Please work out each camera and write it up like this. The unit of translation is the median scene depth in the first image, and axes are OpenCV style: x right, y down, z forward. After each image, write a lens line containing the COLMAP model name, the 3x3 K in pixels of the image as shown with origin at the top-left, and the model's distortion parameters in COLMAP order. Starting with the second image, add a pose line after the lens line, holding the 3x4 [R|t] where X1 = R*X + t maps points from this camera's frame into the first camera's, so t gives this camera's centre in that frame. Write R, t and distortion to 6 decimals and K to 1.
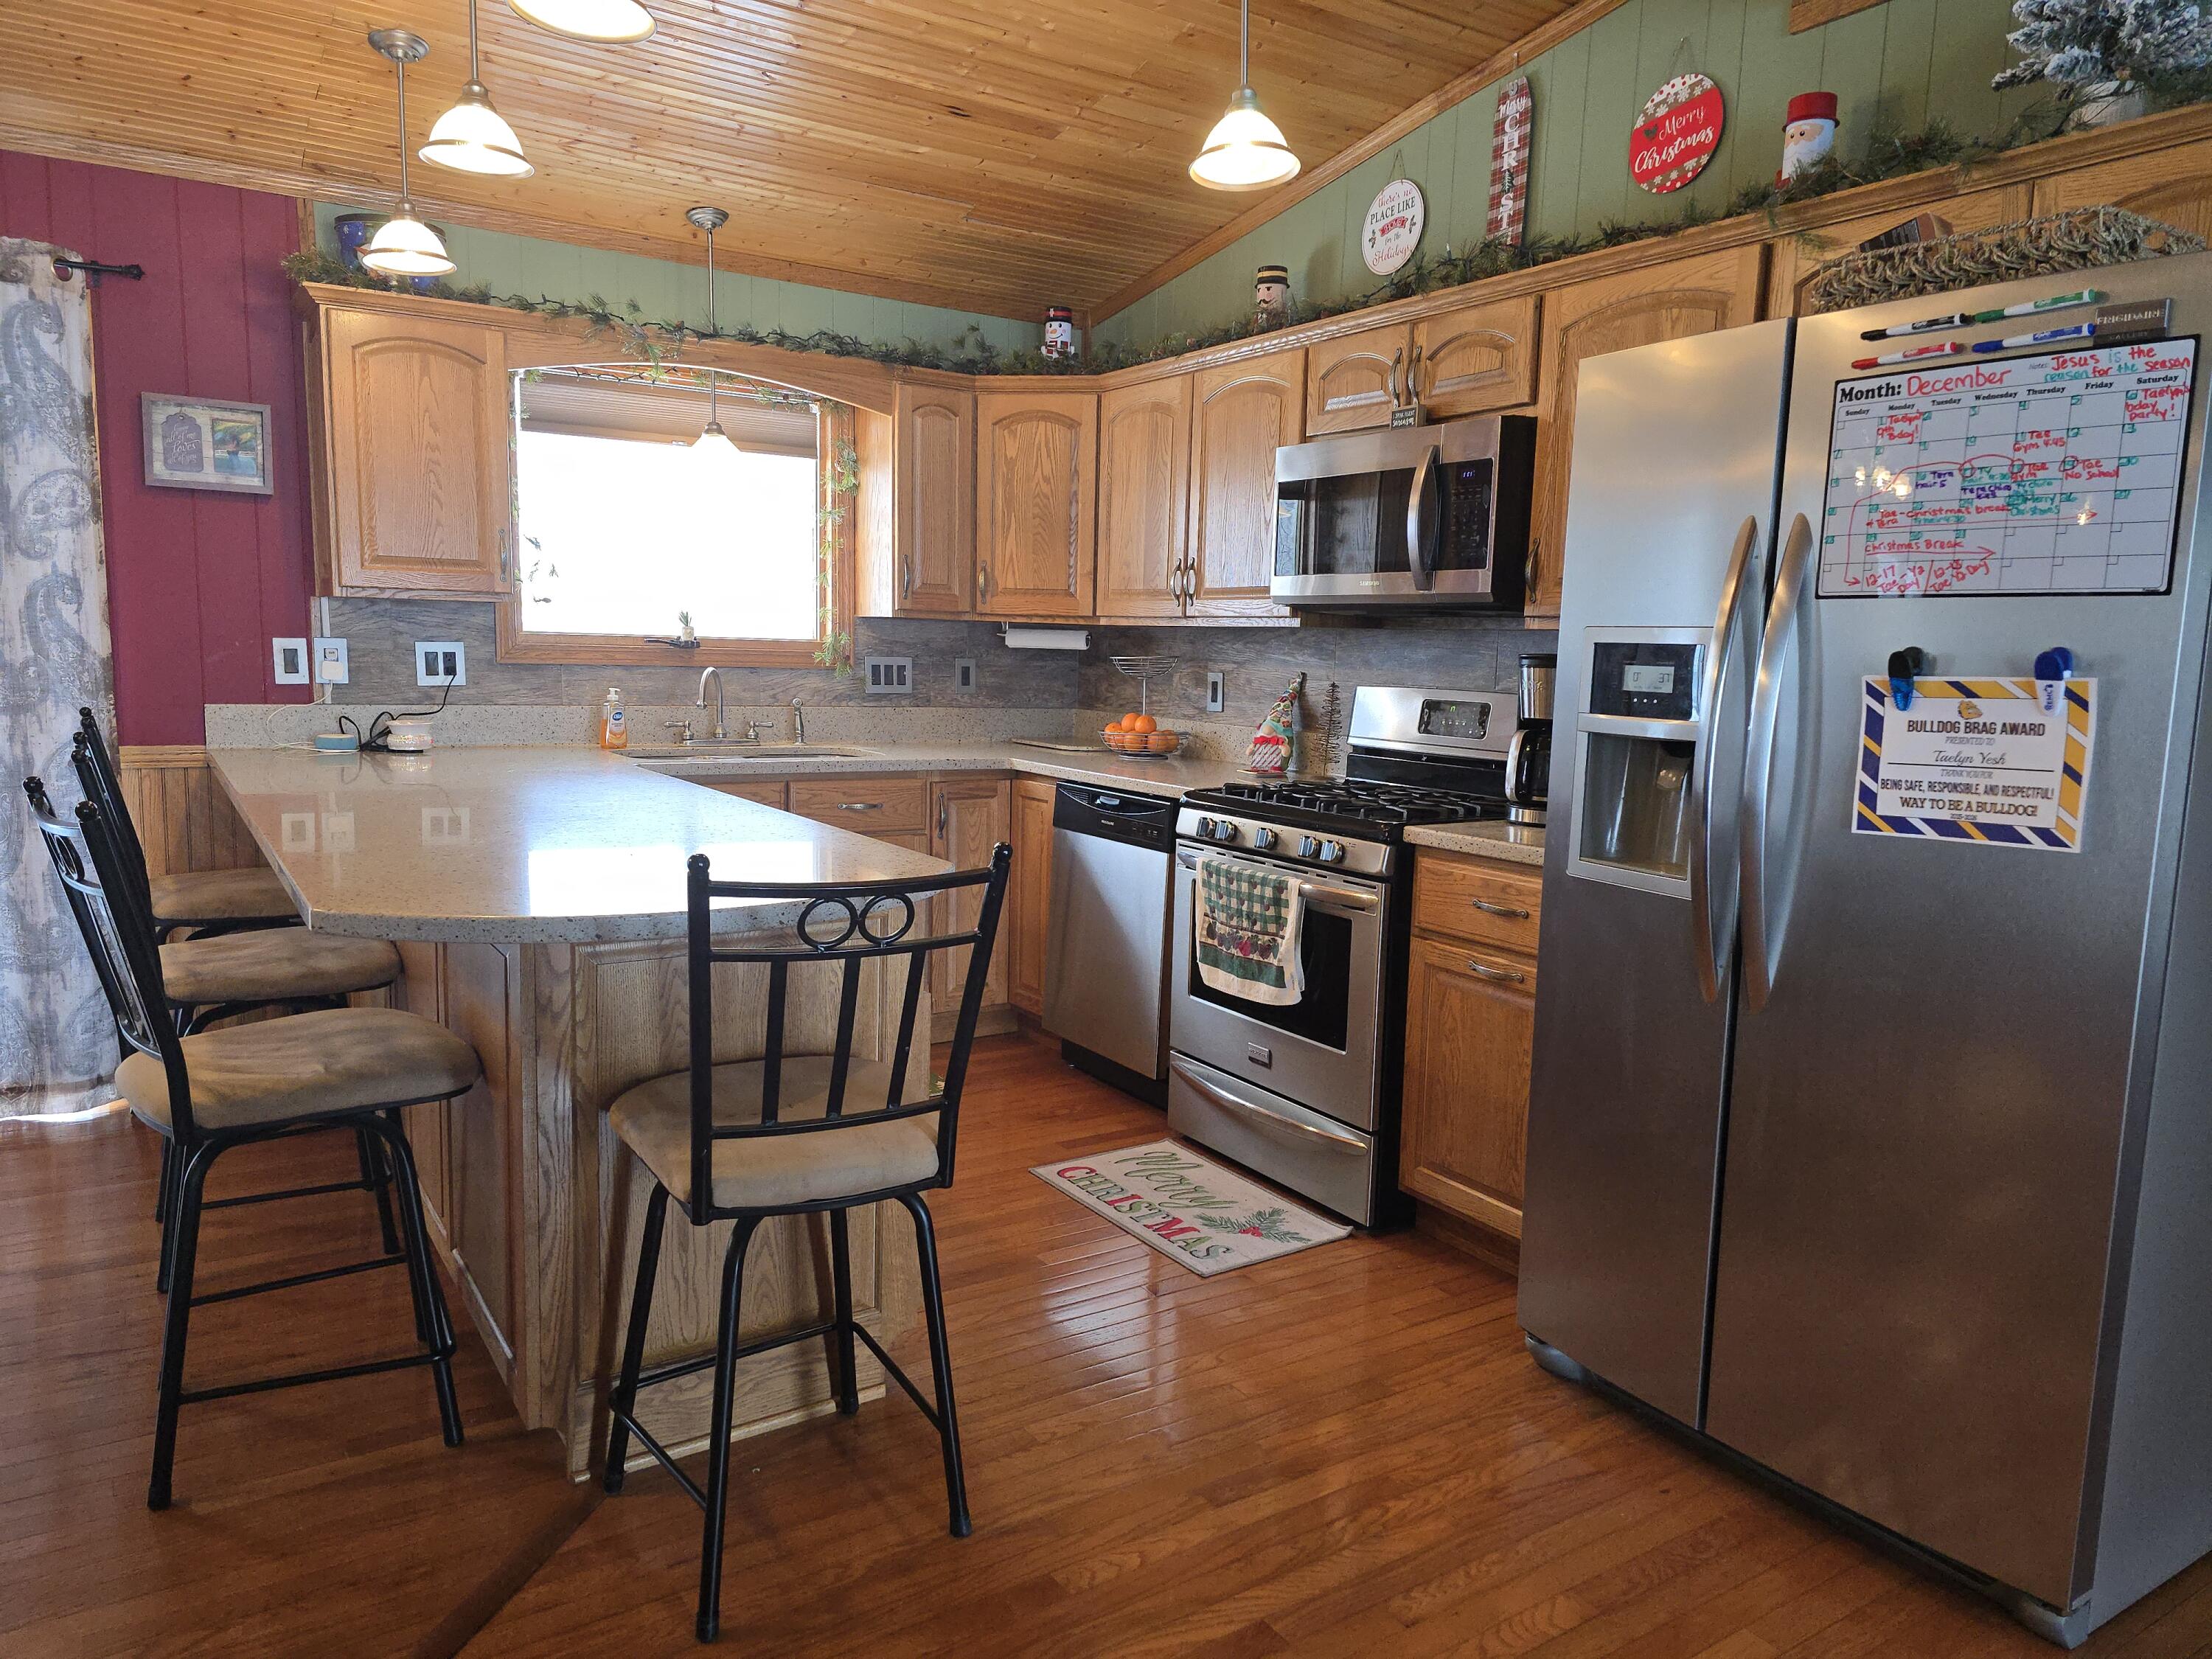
lens RADIAL K [[1471.0, 0, 1116.4], [0, 1471.0, 833.2], [0, 0, 1]] dist [0.071496, -0.063265]
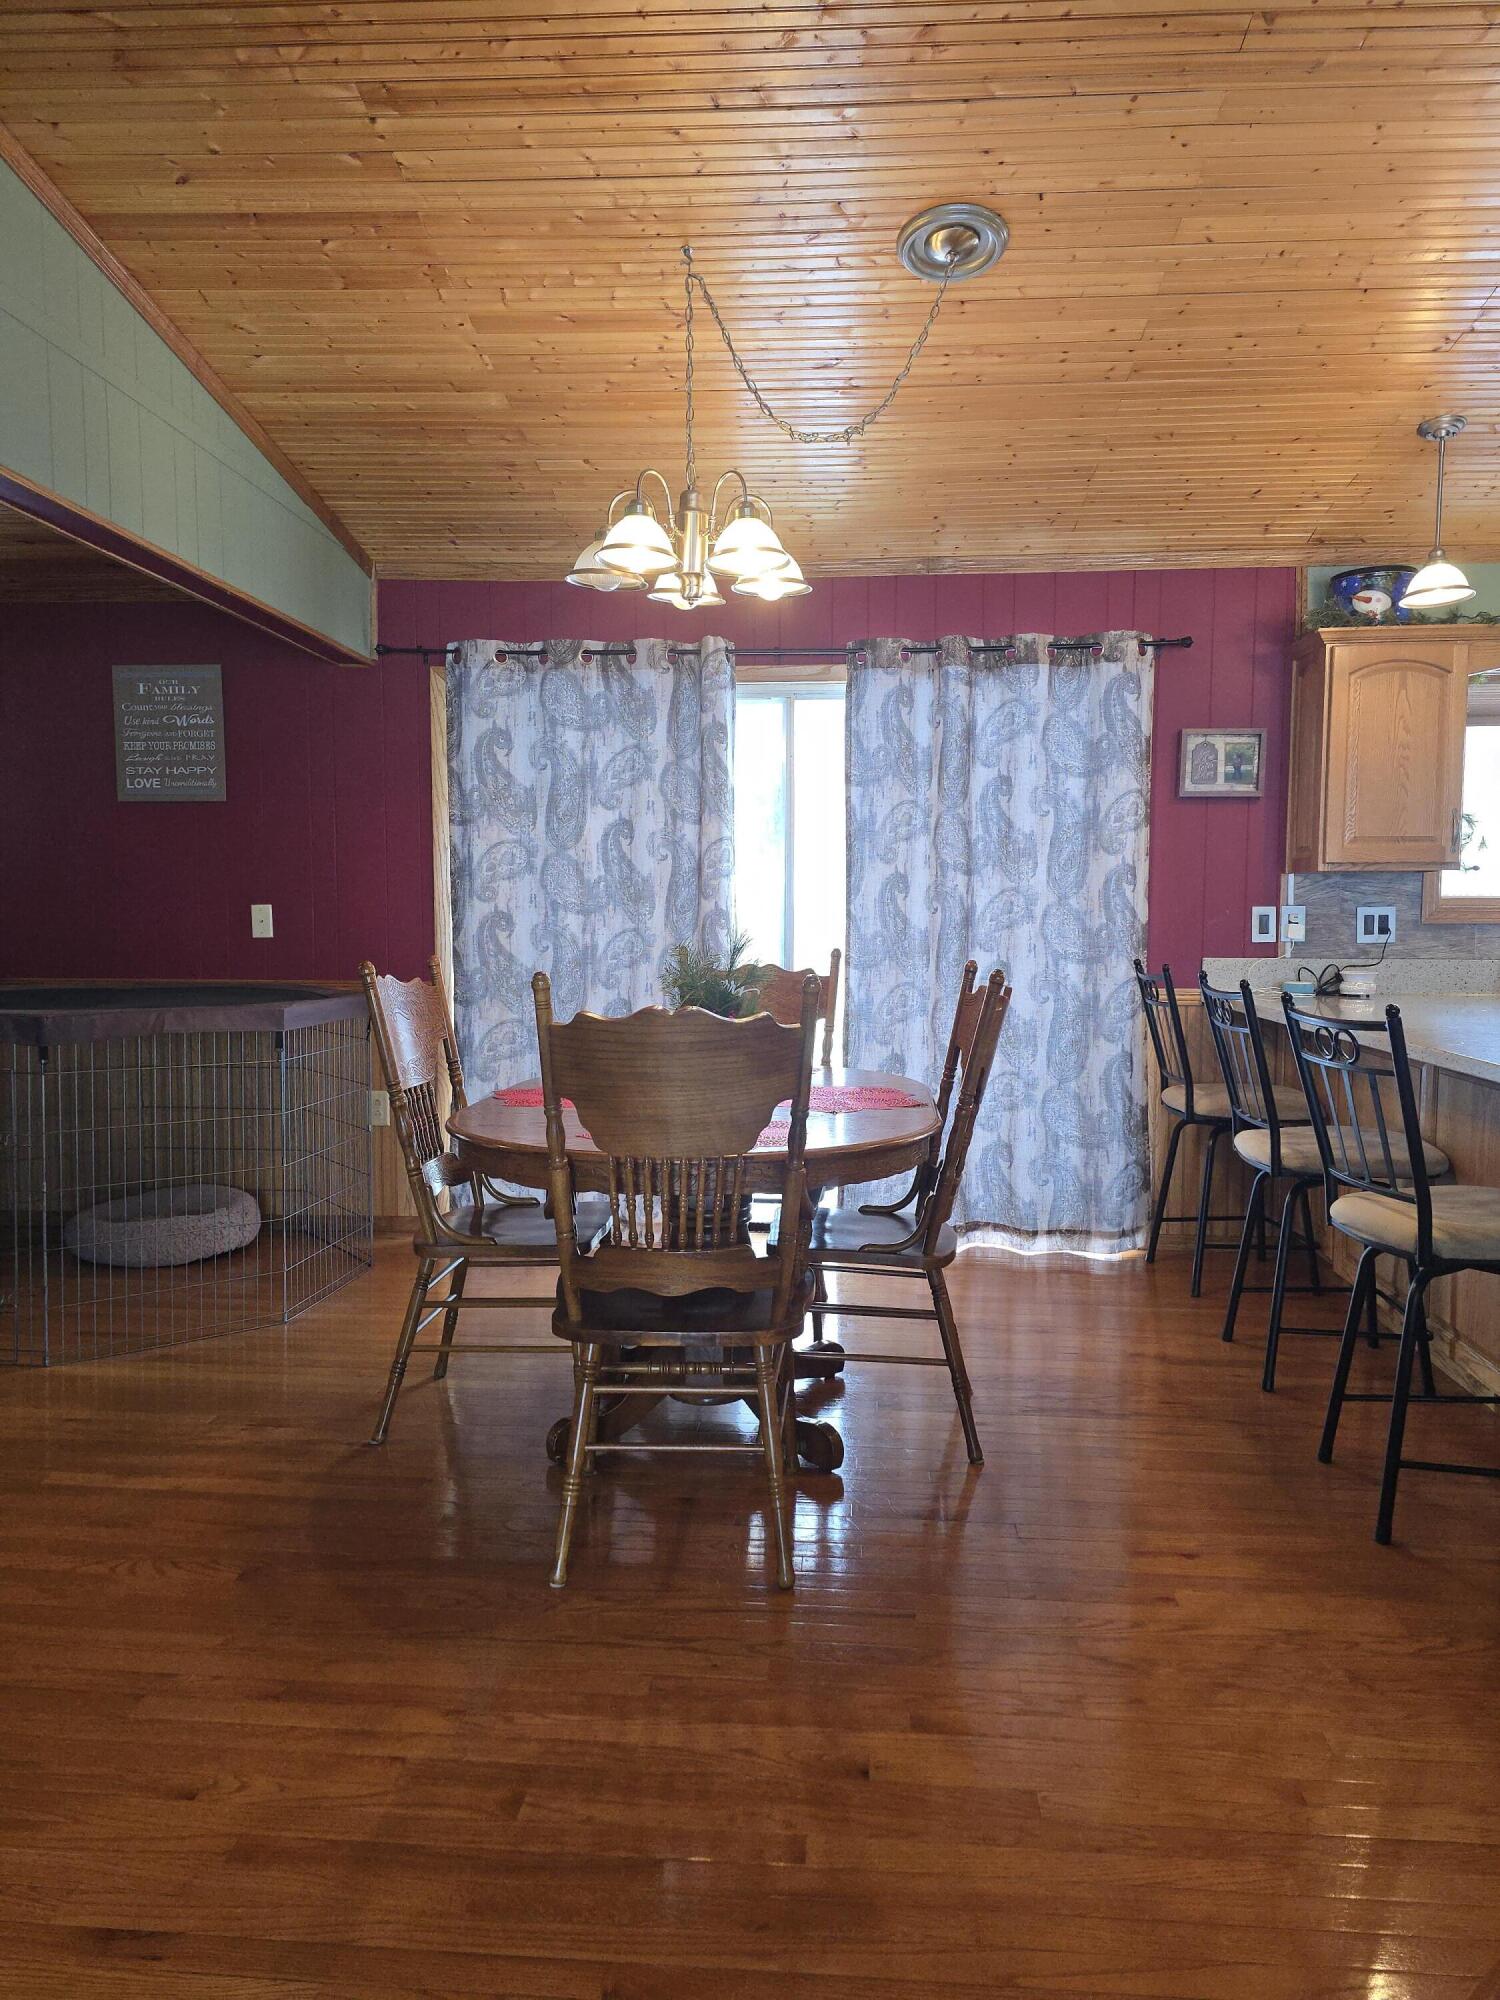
lens RADIAL K [[1330.0, 0, 759.3], [0, 1330.0, 1004.1], [0, 0, 1]] dist [0.071496, -0.063265]
pose [[0.789495, 0.016573, -0.613534, -0.206157], [-0.060668, 0.996847, -0.051140, 0.041700], [0.610752, 0.077596, 0.788011, -0.180112]]
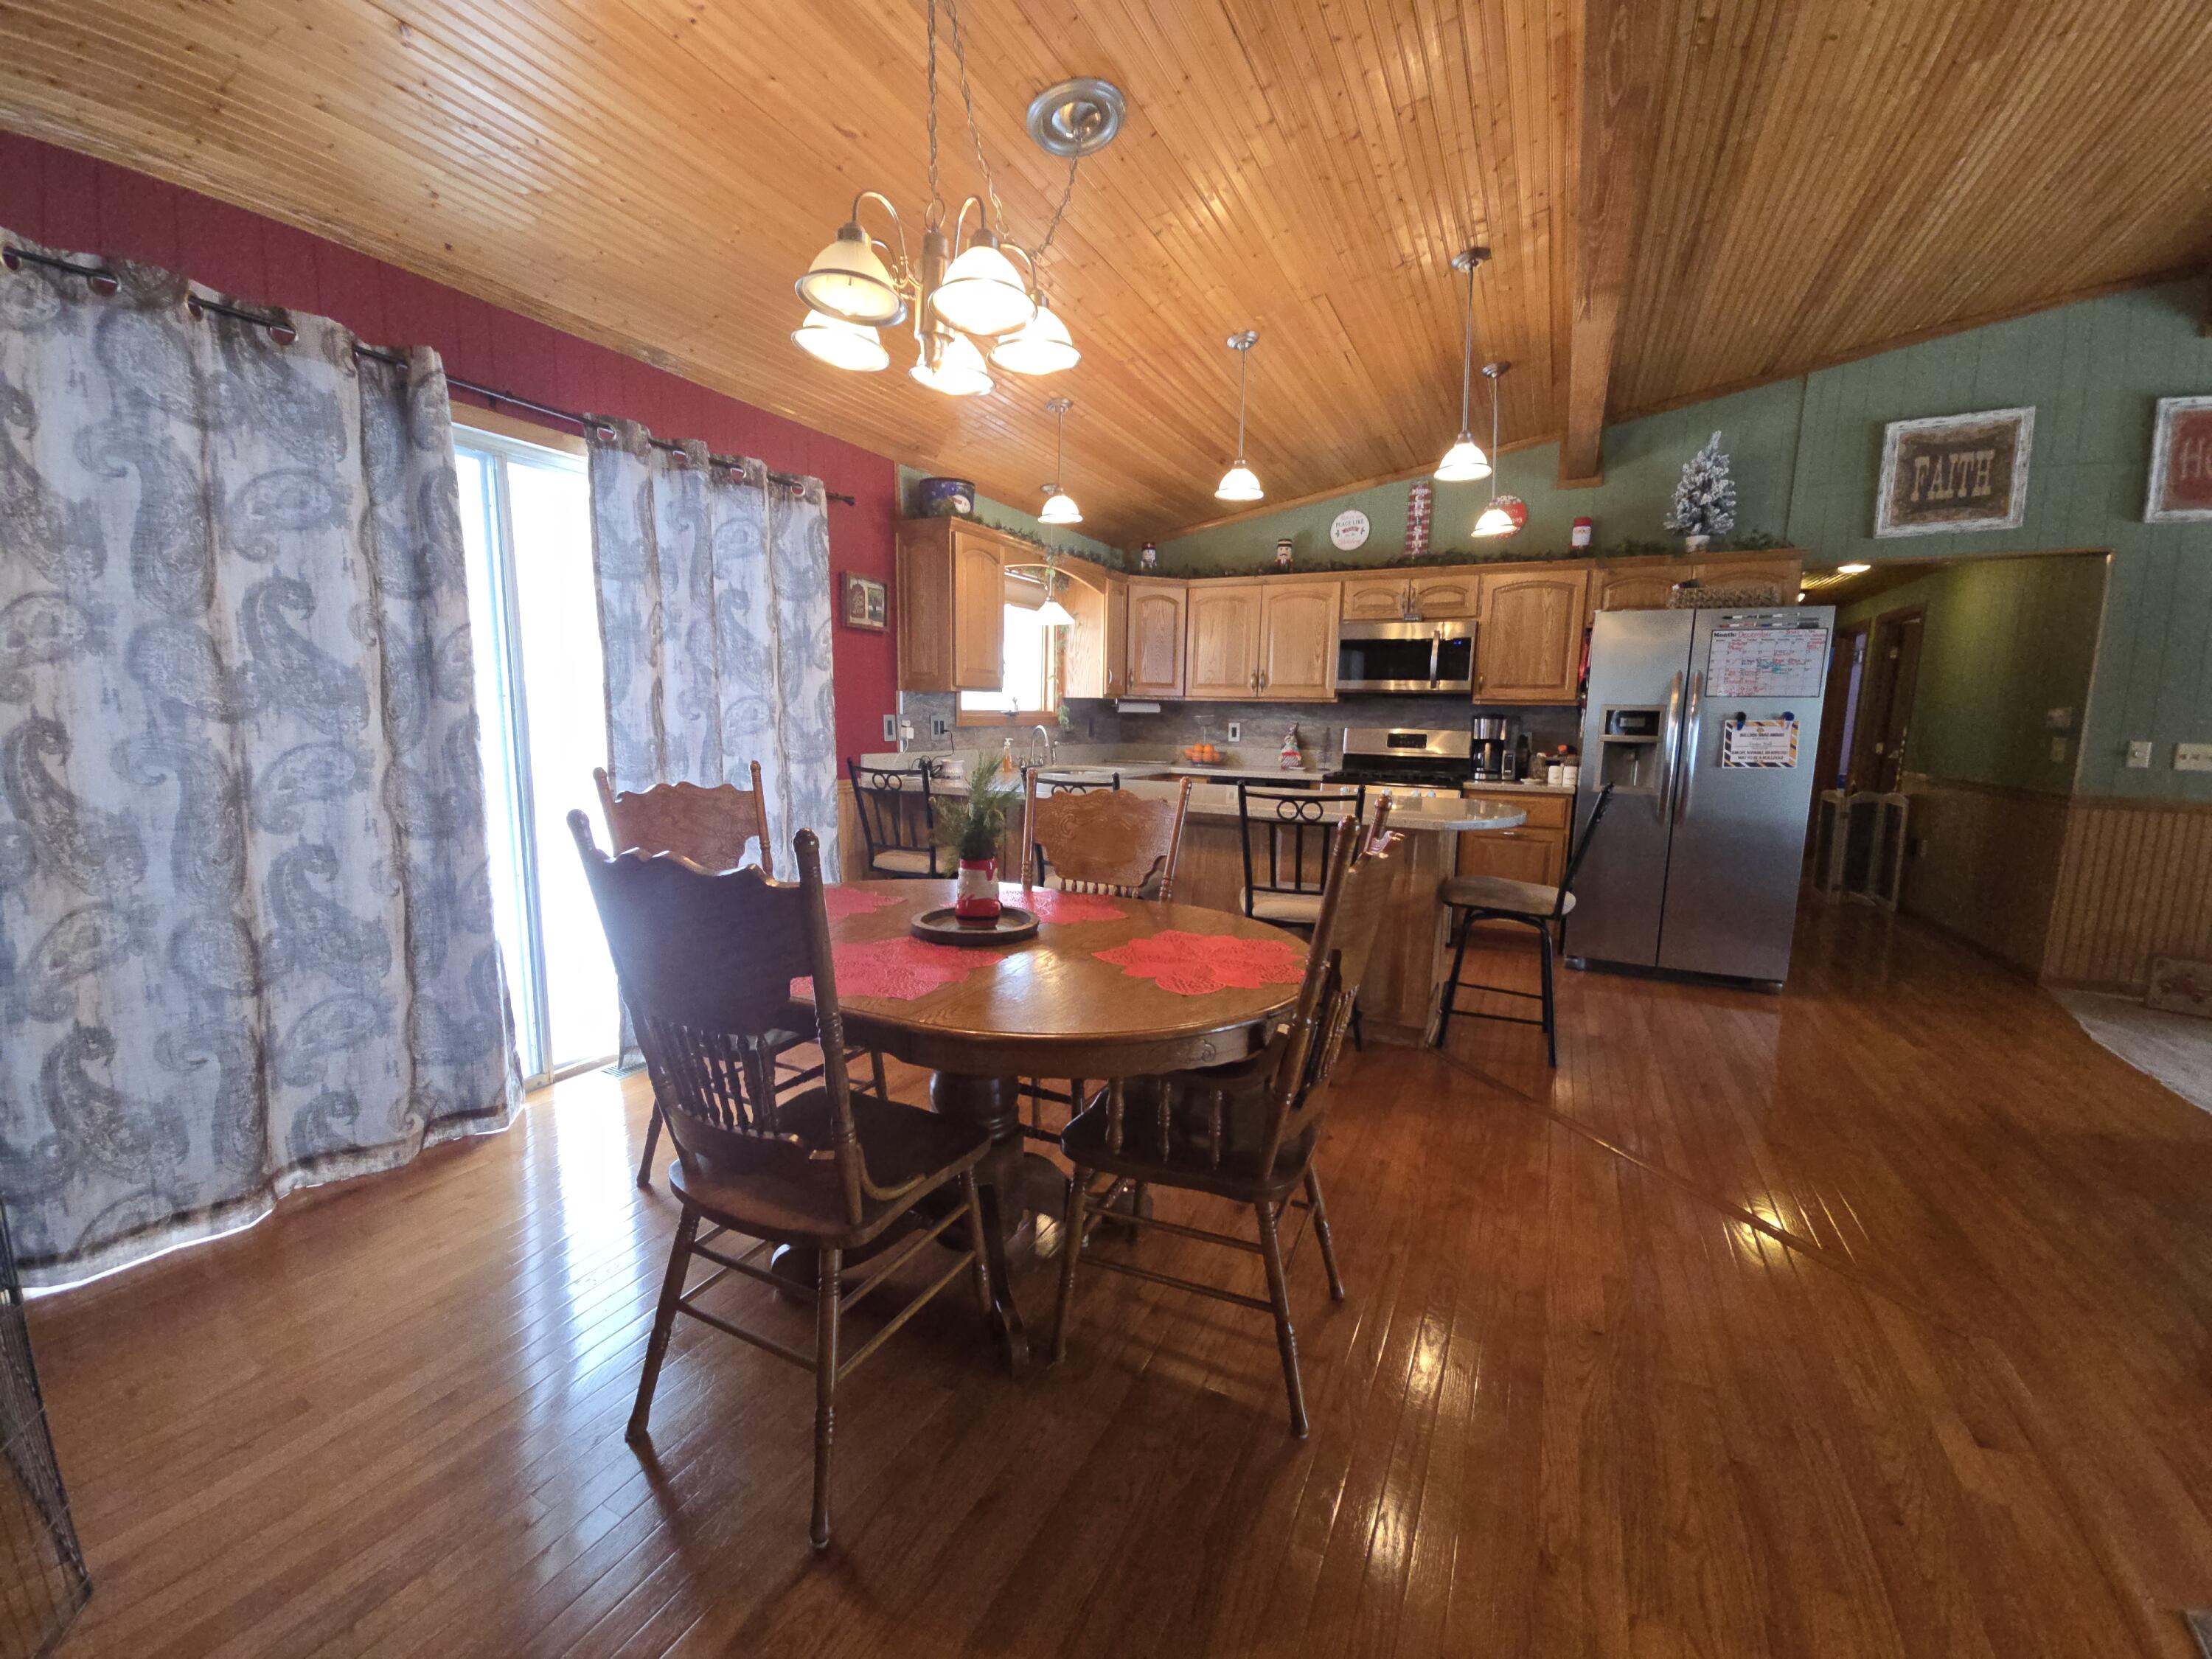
lens RADIAL K [[892.5, 0, 1100.9], [0, 892.5, 841.7], [0, 0, 1]] dist [0.004691, -0.005011]
pose [[0.867930, -0.083219, 0.489665, -0.943933], [0.070886, 0.996526, 0.043716, -0.012485], [-0.491602, -0.003232, 0.870814, -0.024900]]
